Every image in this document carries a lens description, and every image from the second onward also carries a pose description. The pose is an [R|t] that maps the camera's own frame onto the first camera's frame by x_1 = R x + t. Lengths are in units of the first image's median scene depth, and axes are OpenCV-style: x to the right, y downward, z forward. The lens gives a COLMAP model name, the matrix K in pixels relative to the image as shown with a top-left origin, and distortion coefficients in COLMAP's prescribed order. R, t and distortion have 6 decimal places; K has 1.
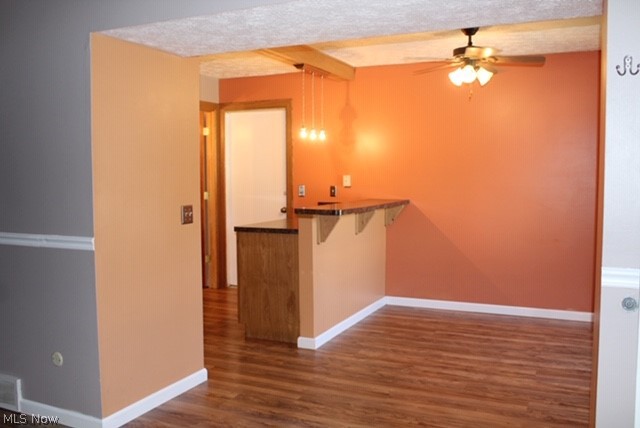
lens RADIAL K [[589.4, 0, 320.0], [0, 589.4, 214.0], [0, 0, 1]] dist [-0.146446, 0.008096]
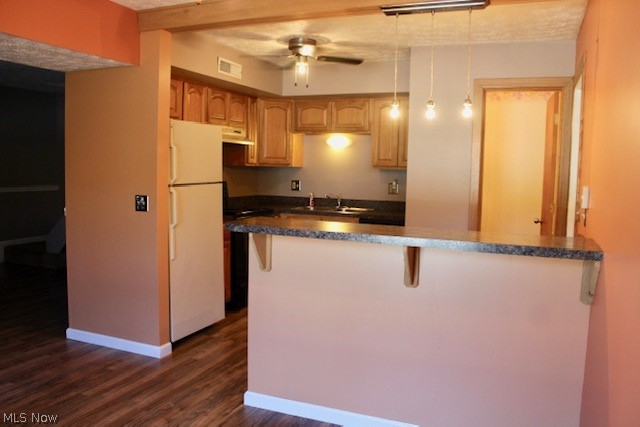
lens RADIAL K [[529.8, 0, 320.0], [0, 529.8, 213.5], [0, 0, 1]] dist [-0.182112, 0.171433]
pose [[0.040913, 0.090213, -0.995082, 0.446083], [-0.095444, 0.991714, 0.085984, -0.055465], [0.994594, 0.091457, 0.049184, 0.728983]]
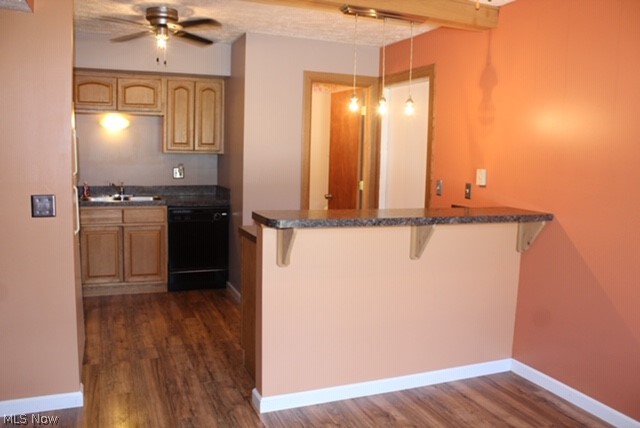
lens RADIAL K [[529.8, 0, 320.0], [0, 529.8, 214.0], [0, 0, 1]] dist [-0.182112, 0.171433]
pose [[0.731996, 0.098236, -0.674190, 0.307096], [-0.077895, 0.995129, 0.060426, -0.034524], [0.676842, 0.008285, 0.736082, 0.413313]]
